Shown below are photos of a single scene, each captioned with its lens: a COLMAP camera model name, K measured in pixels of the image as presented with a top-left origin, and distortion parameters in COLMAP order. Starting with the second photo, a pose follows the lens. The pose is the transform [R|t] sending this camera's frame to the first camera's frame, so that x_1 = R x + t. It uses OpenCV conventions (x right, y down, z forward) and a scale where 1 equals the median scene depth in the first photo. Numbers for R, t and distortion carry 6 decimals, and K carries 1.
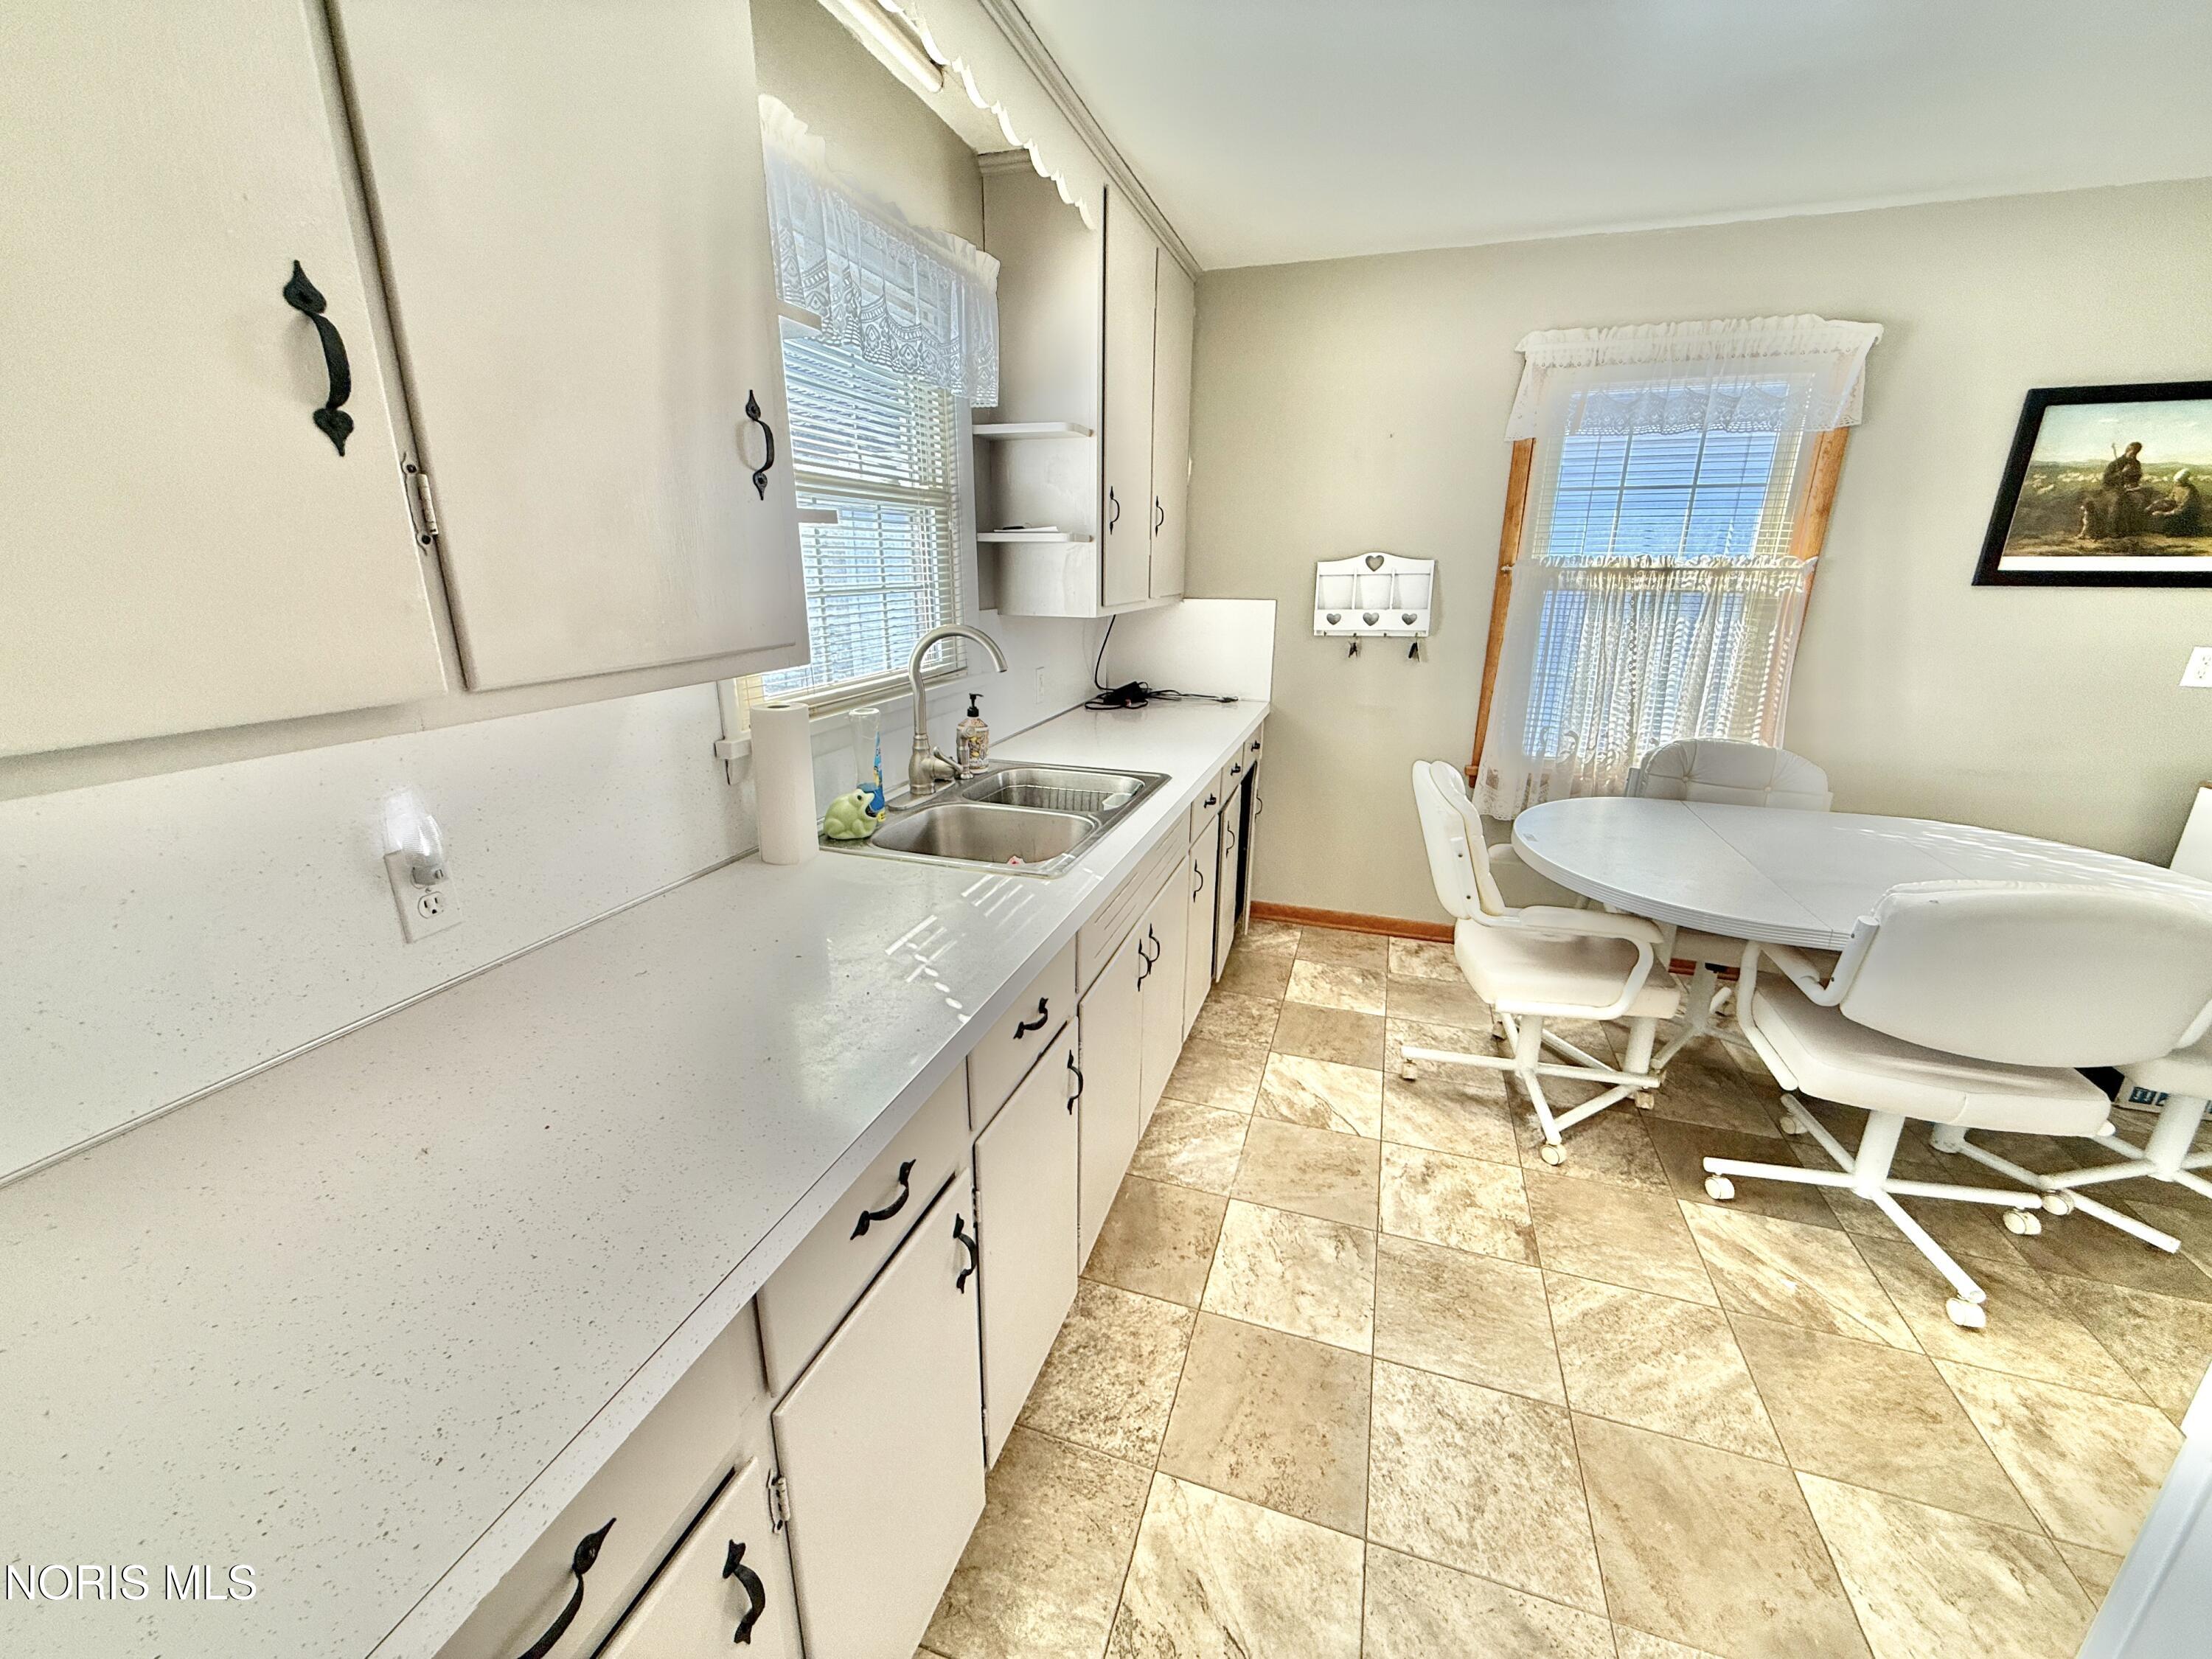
lens RADIAL K [[871.7, 0, 1098.5], [0, 871.7, 833.7], [0, 0, 1]] dist [-0.002398, 0.000055]
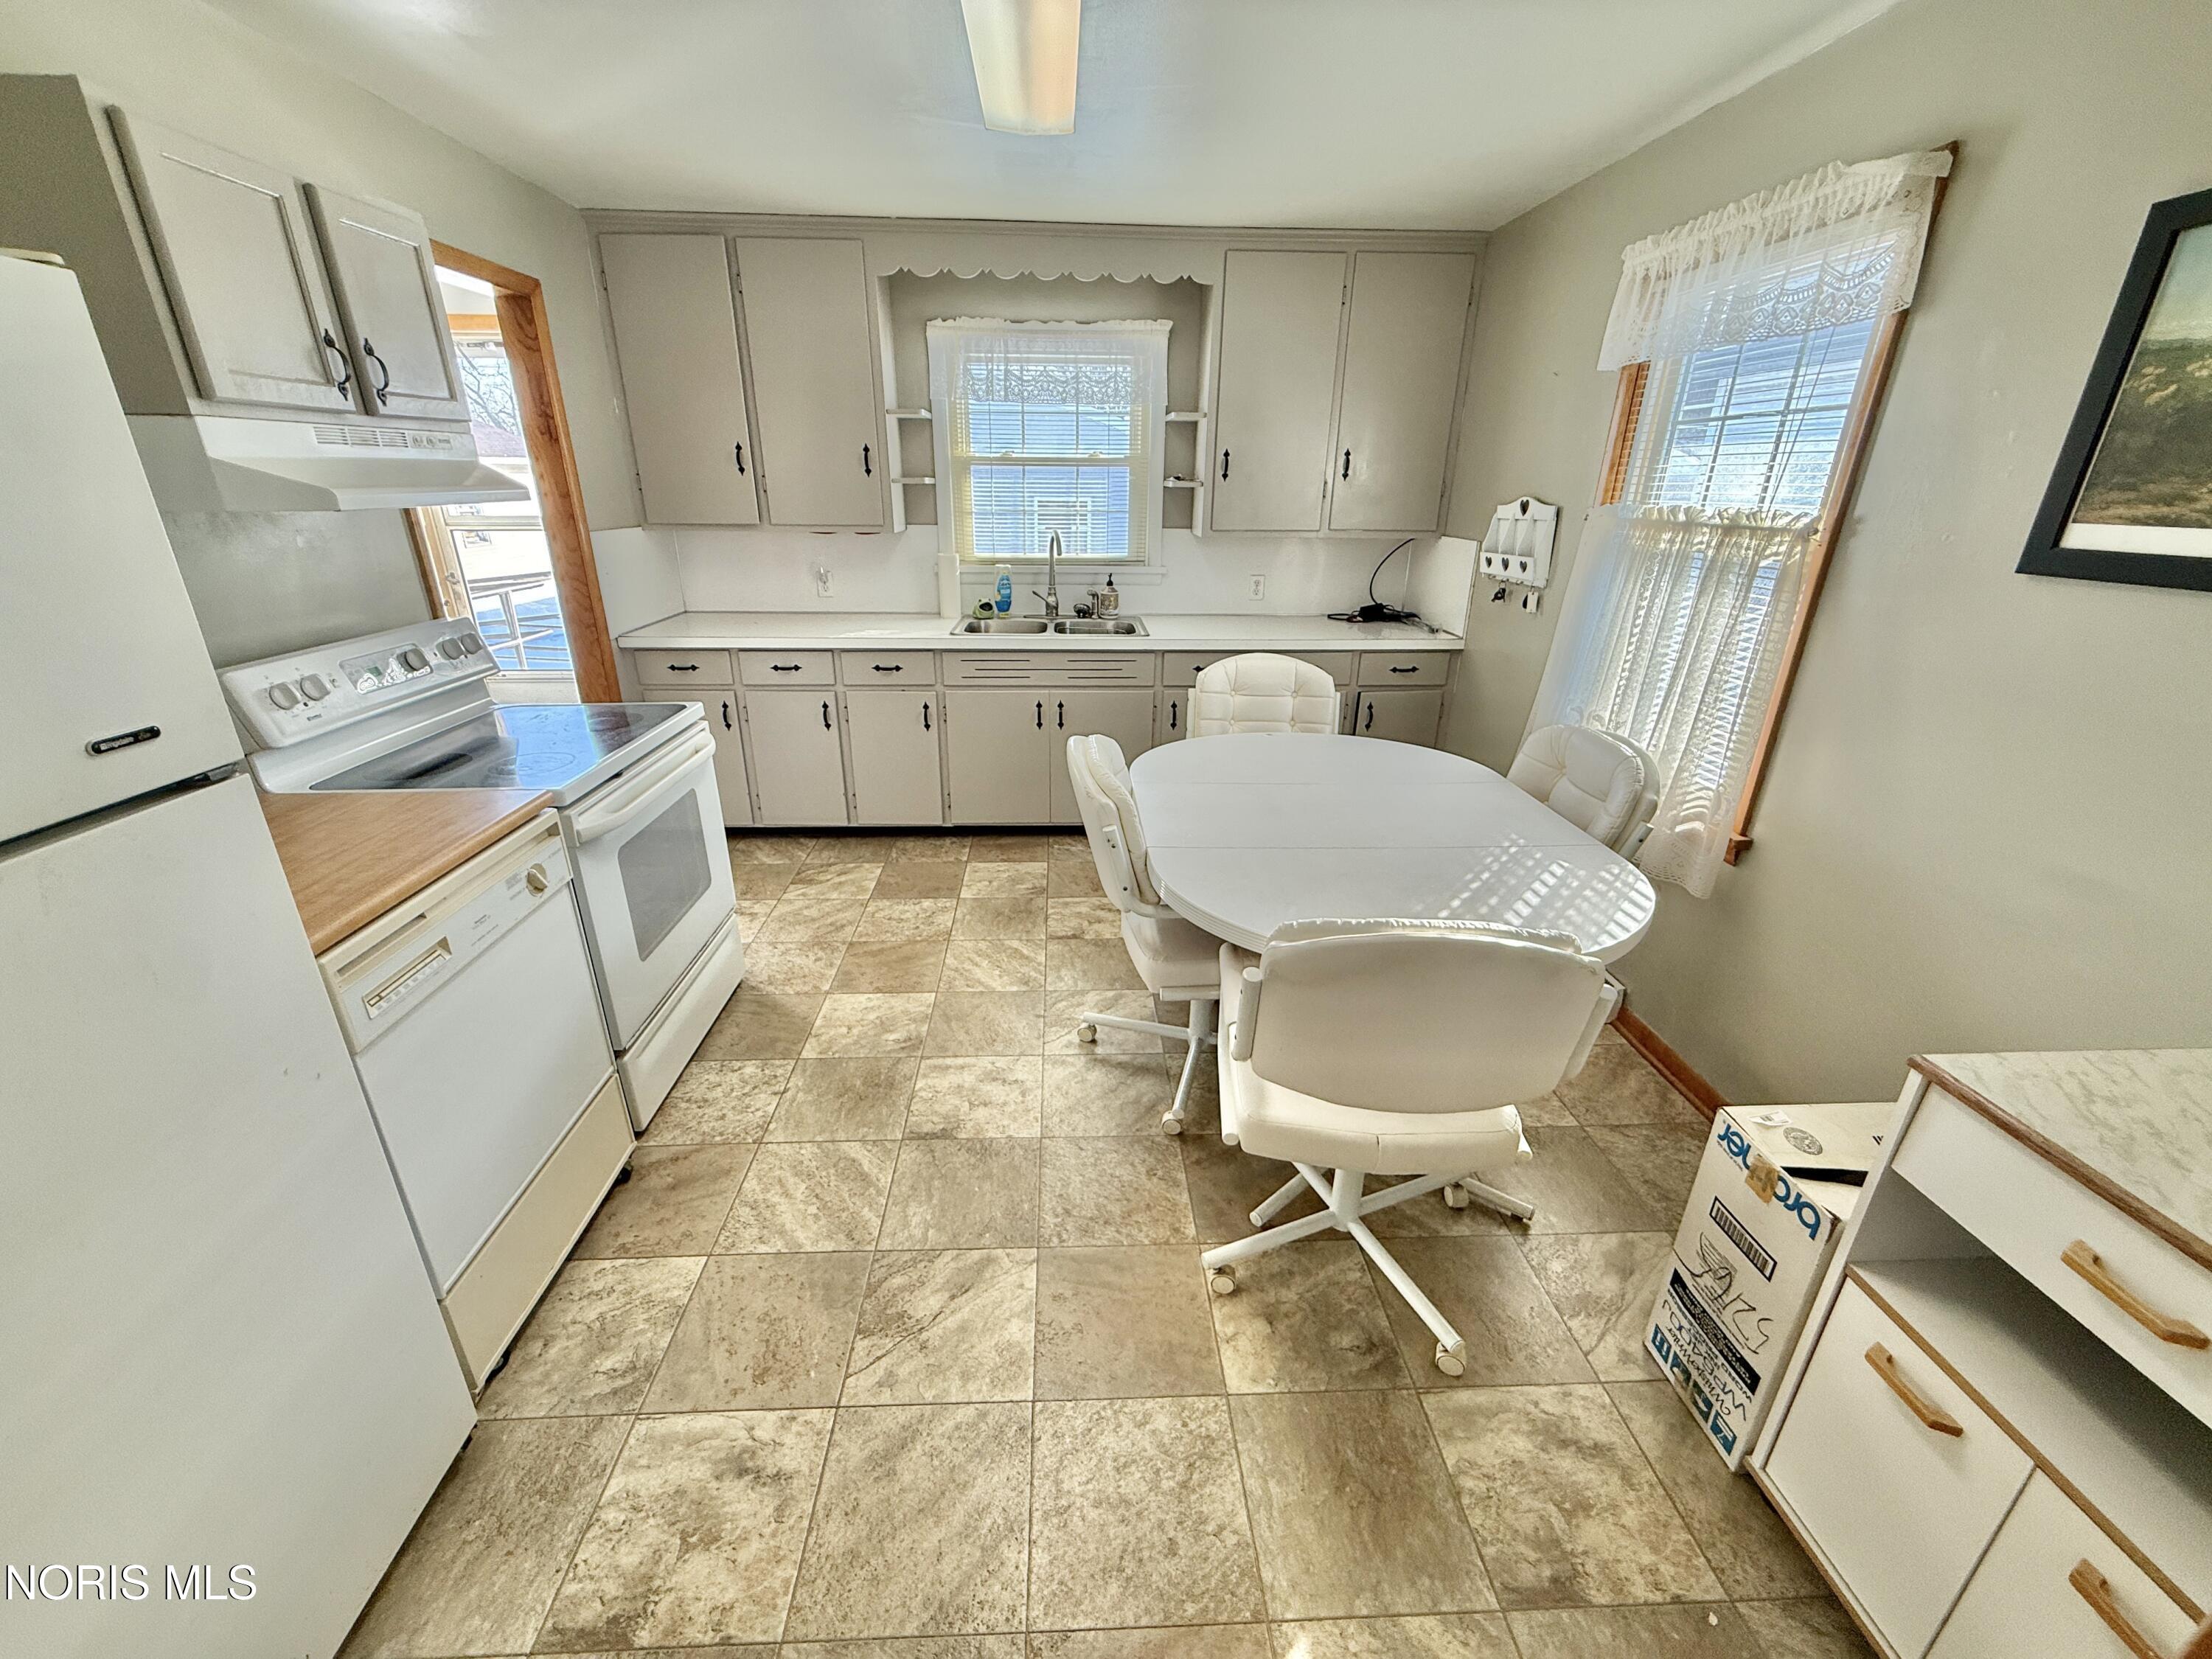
lens RADIAL K [[871.7, 0, 1098.5], [0, 871.7, 833.7], [0, 0, 1]] dist [-0.002398, 0.000055]
pose [[0.359703, 0.347386, -0.865989, 1.795265], [-0.276223, 0.926154, 0.256787, -0.303750], [0.891243, 0.146839, 0.429096, 0.829017]]
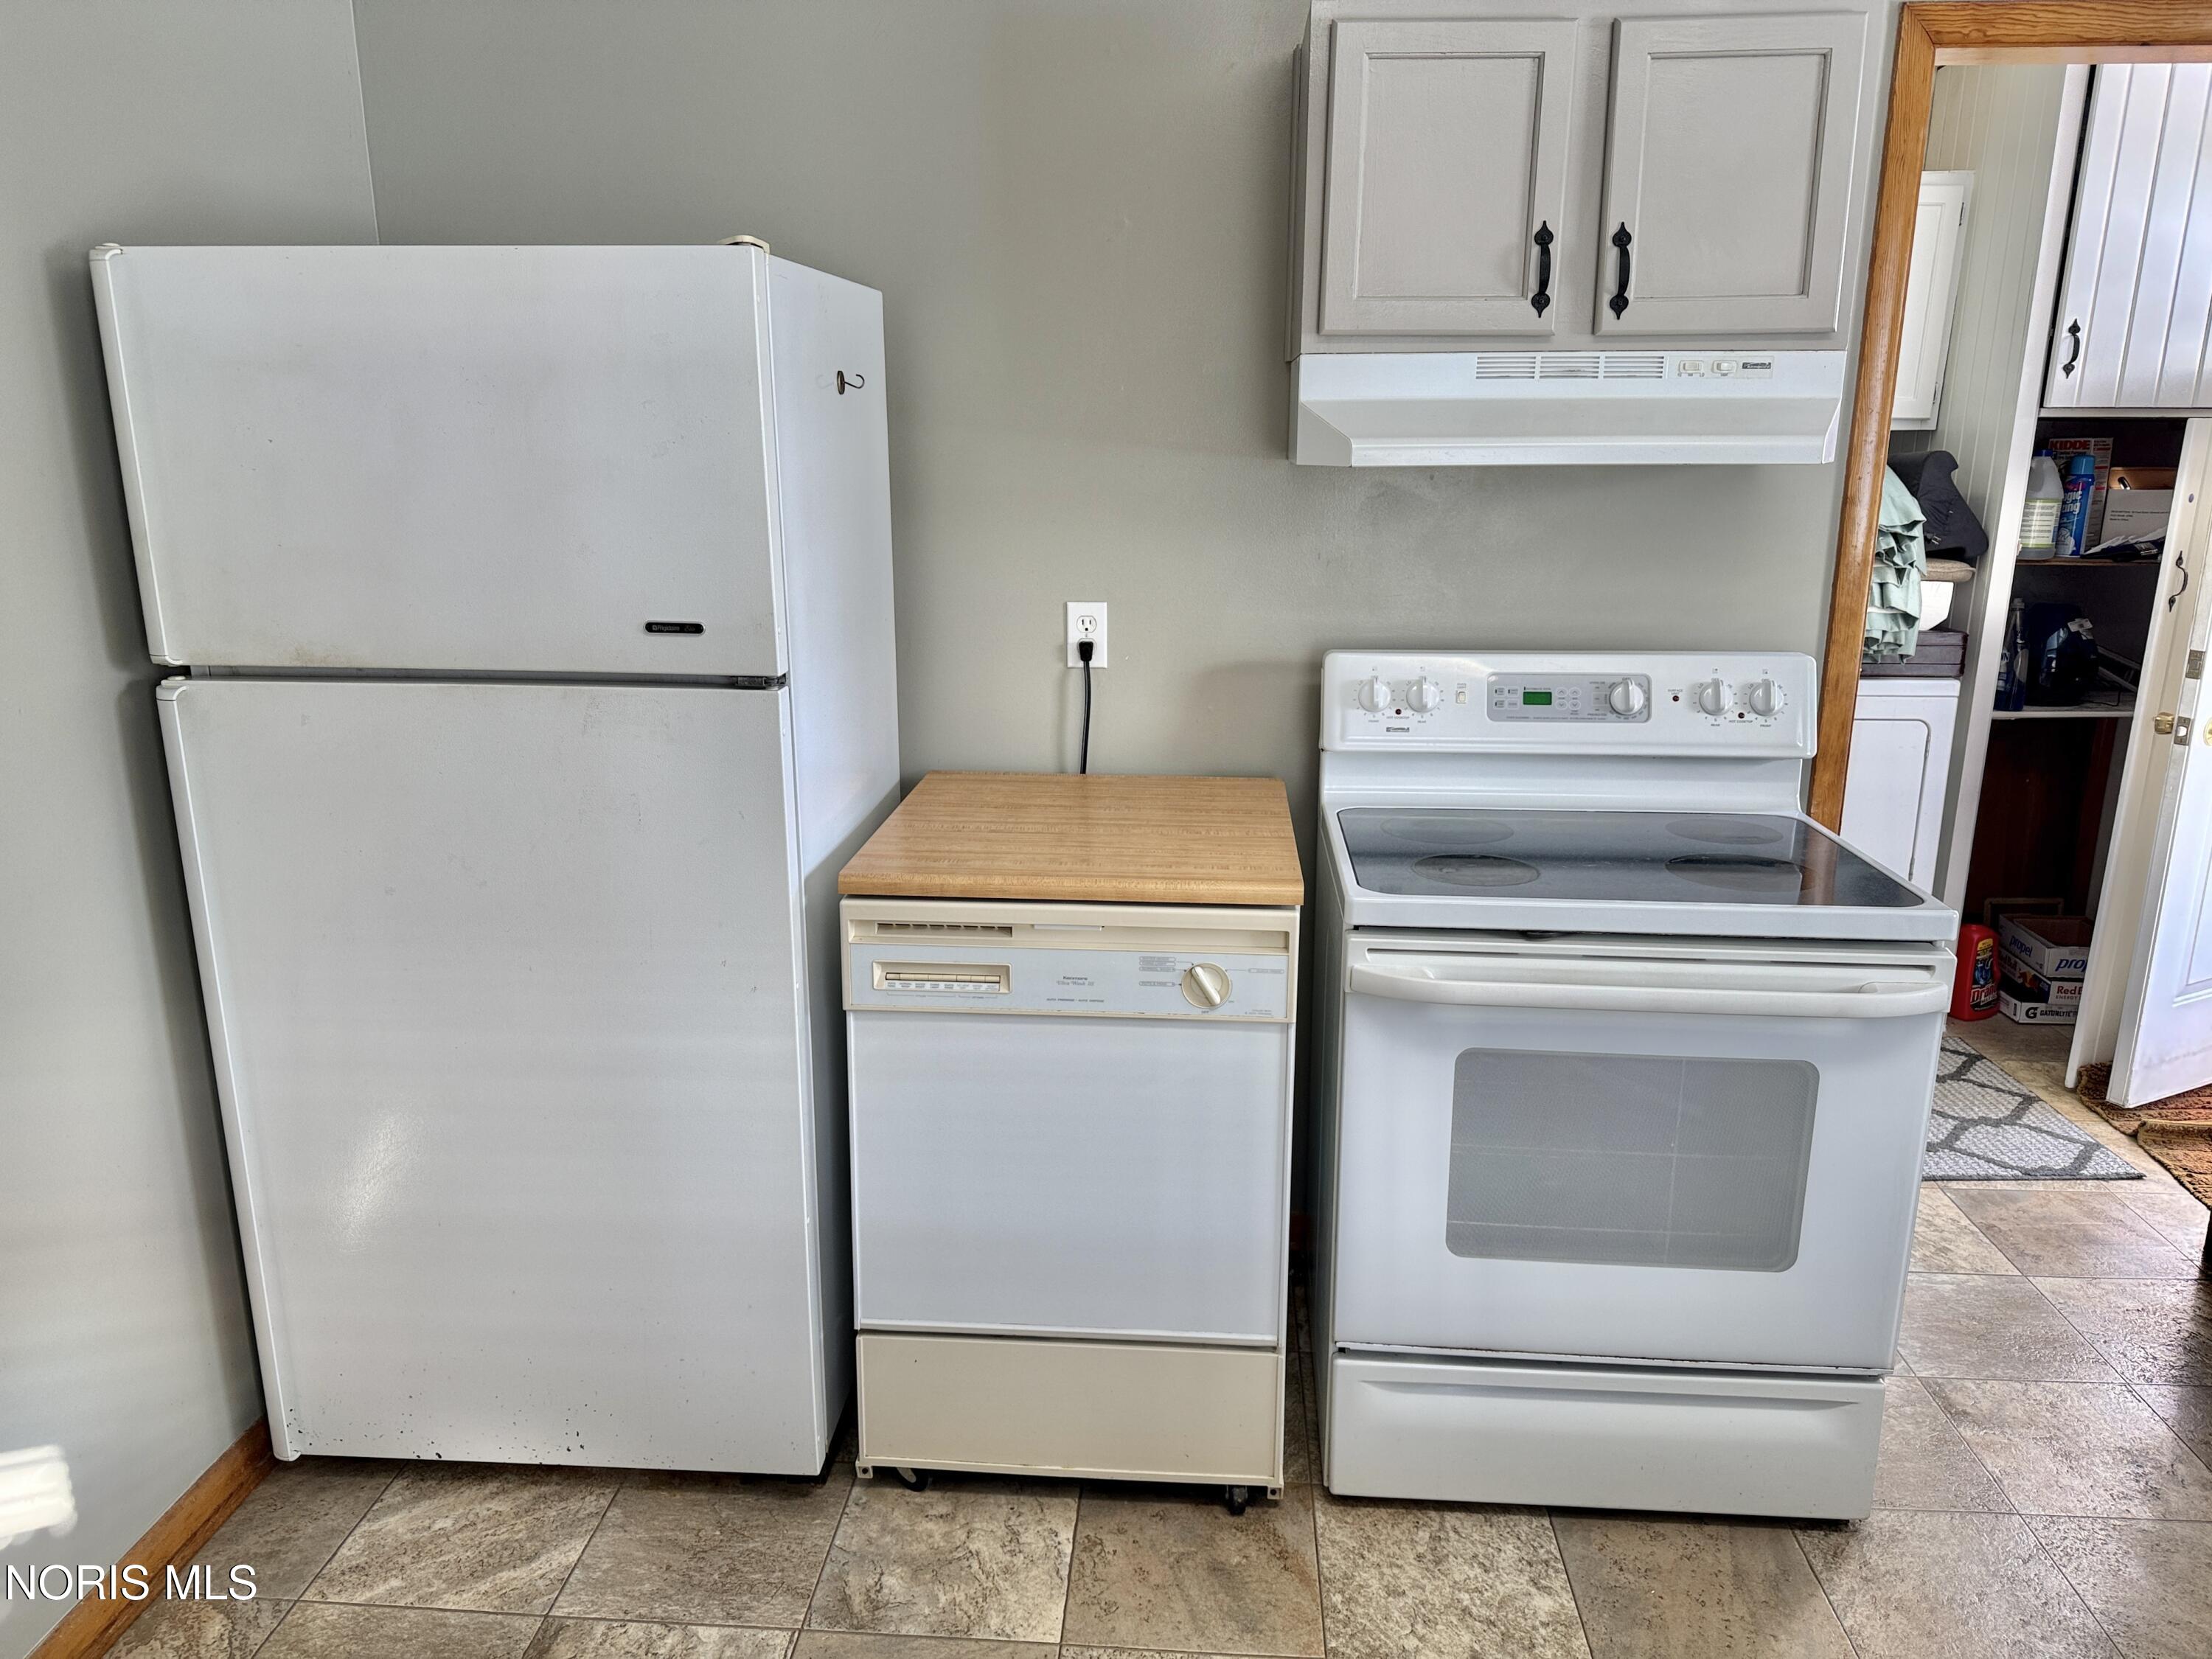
lens RADIAL K [[1562.5, 0, 1106.0], [0, 1562.5, 829.5], [0, 0, 1]] dist [0.010071, -0.000828]
pose [[-0.968670, 0.053038, -0.242621, 1.006158], [-0.078757, 0.860904, 0.502635, -0.554590], [0.235532, 0.505995, -0.829755, 1.704404]]
